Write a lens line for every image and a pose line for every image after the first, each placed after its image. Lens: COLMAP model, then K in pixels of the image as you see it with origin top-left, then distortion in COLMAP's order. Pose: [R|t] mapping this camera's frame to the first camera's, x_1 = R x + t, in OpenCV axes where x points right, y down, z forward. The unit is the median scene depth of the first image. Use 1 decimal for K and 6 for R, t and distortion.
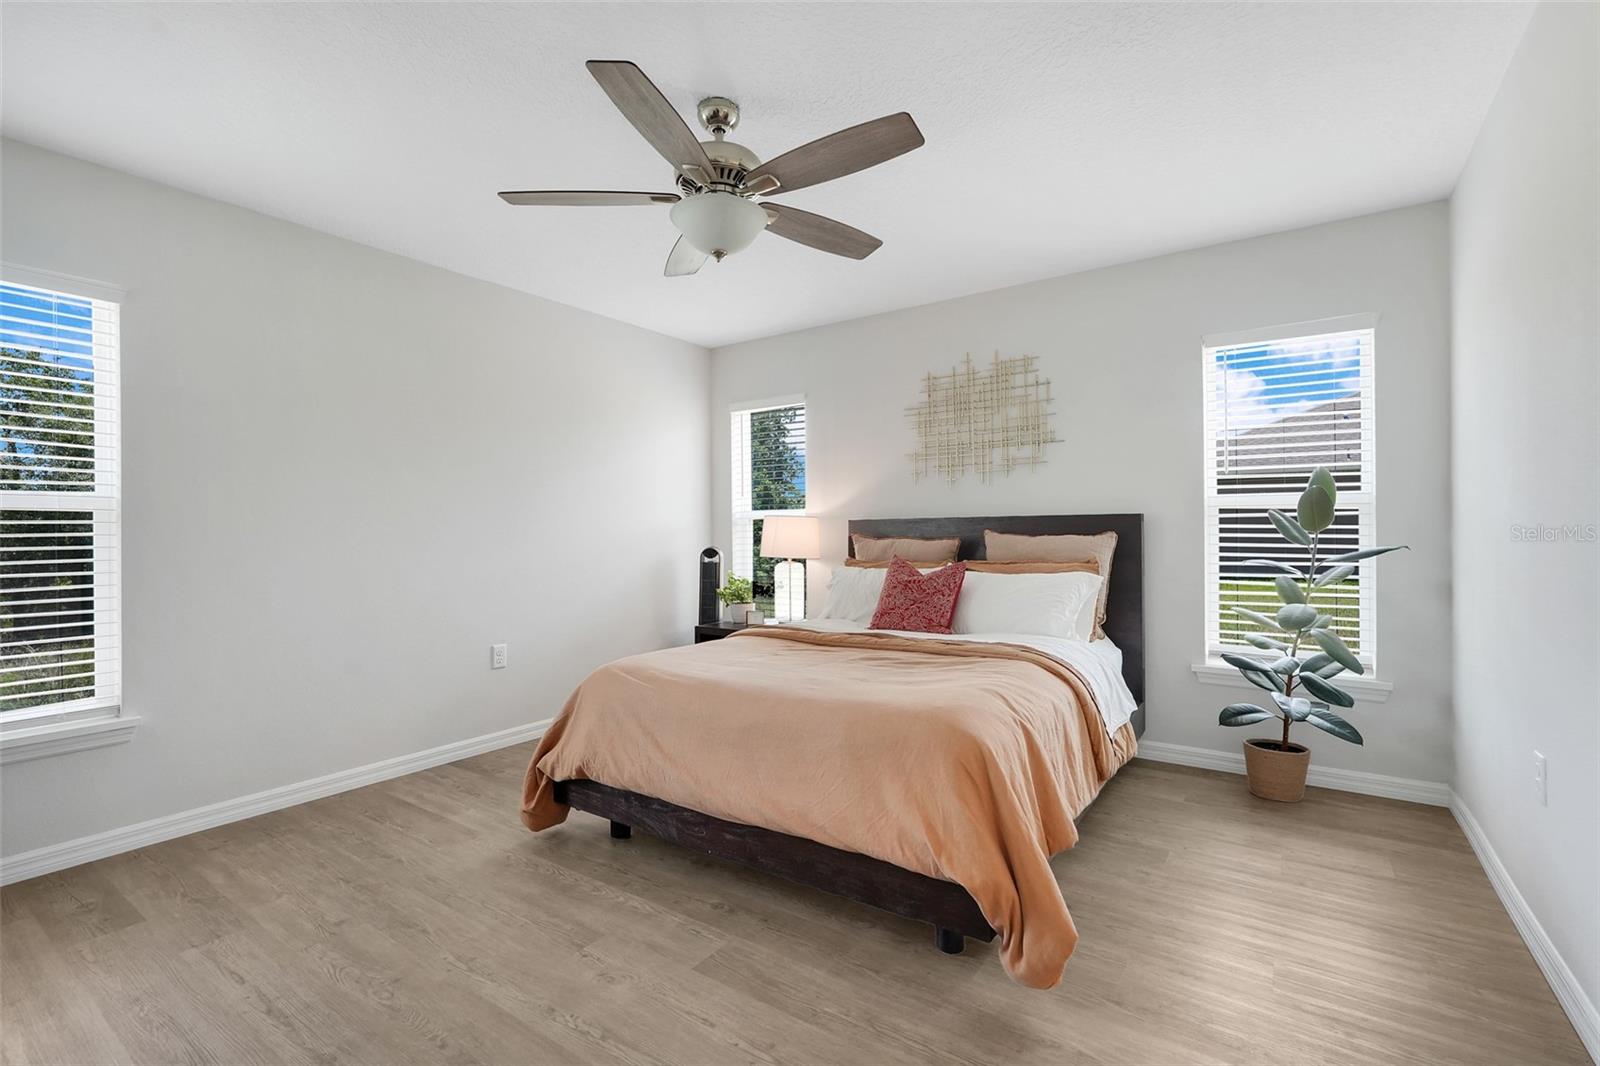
lens RADIAL K [[713.3, 0, 797.6], [0, 713.3, 533.9], [0, 0, 1]] dist [-0.012824, 0.006417]
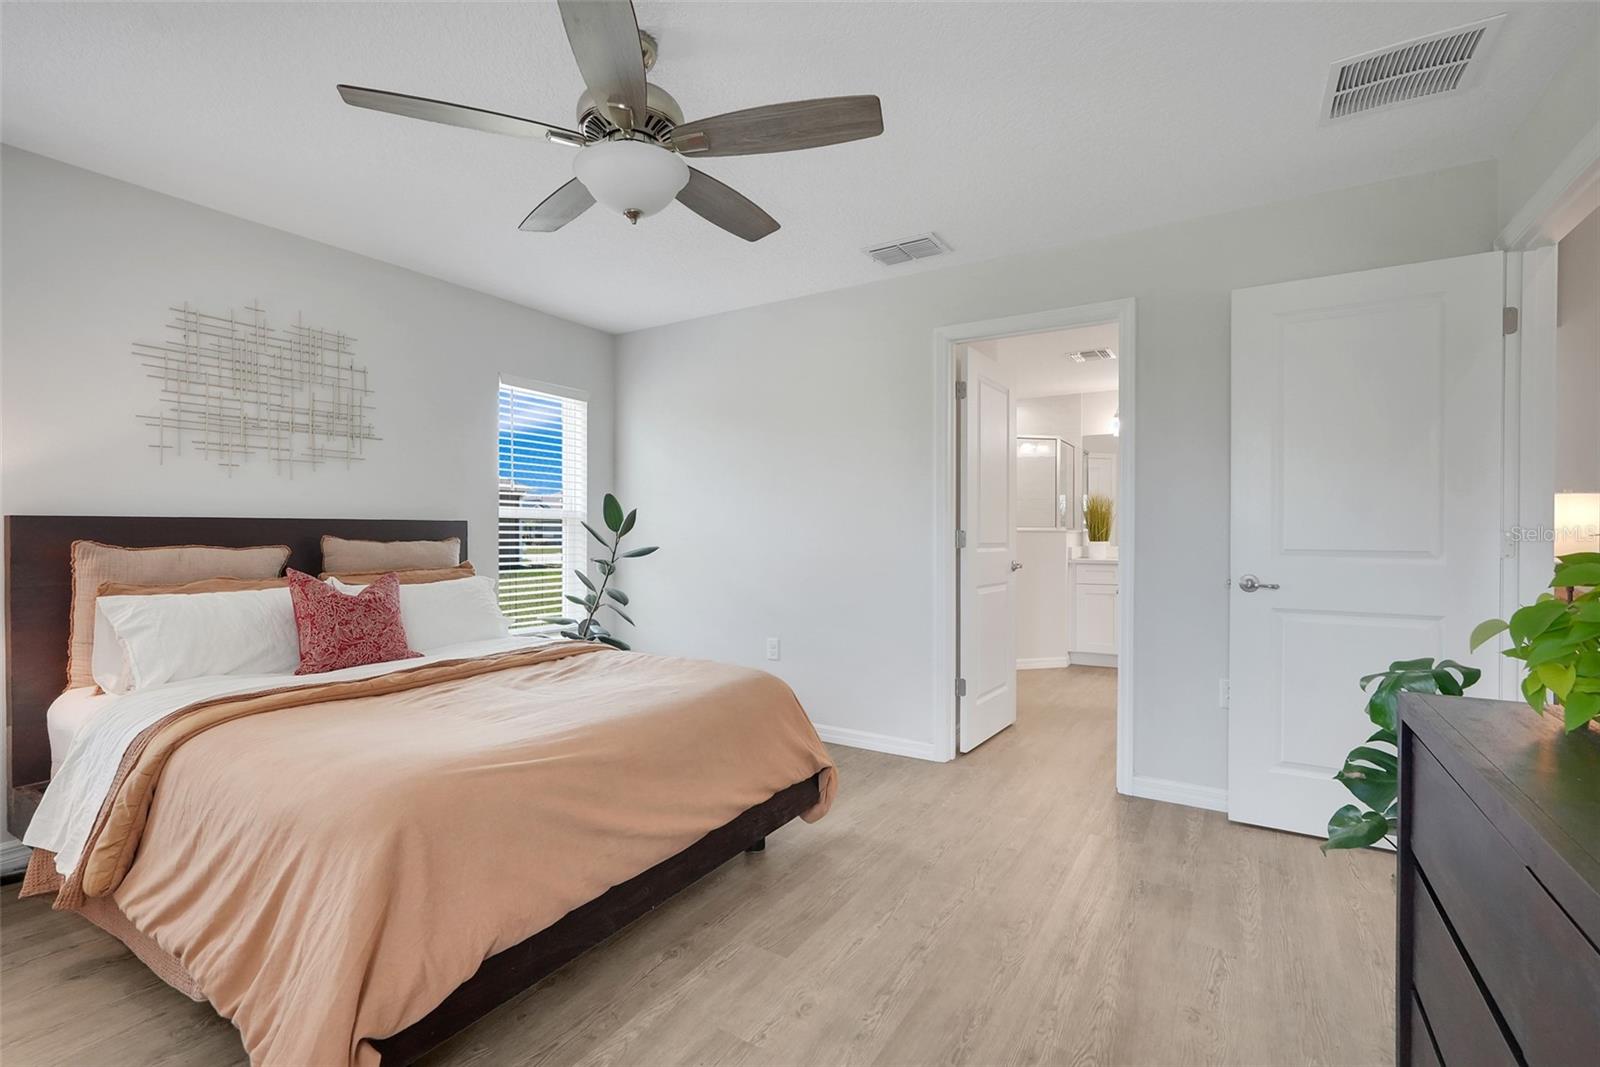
lens RADIAL K [[713.3, 0, 799.3], [0, 713.3, 537.8], [0, 0, 1]] dist [-0.012824, 0.006417]
pose [[-0.050920, -0.000371, 0.998703, -0.566790], [-0.002527, 0.999997, 0.000243, -0.003843], [-0.998700, -0.002511, -0.050921, 0.490365]]
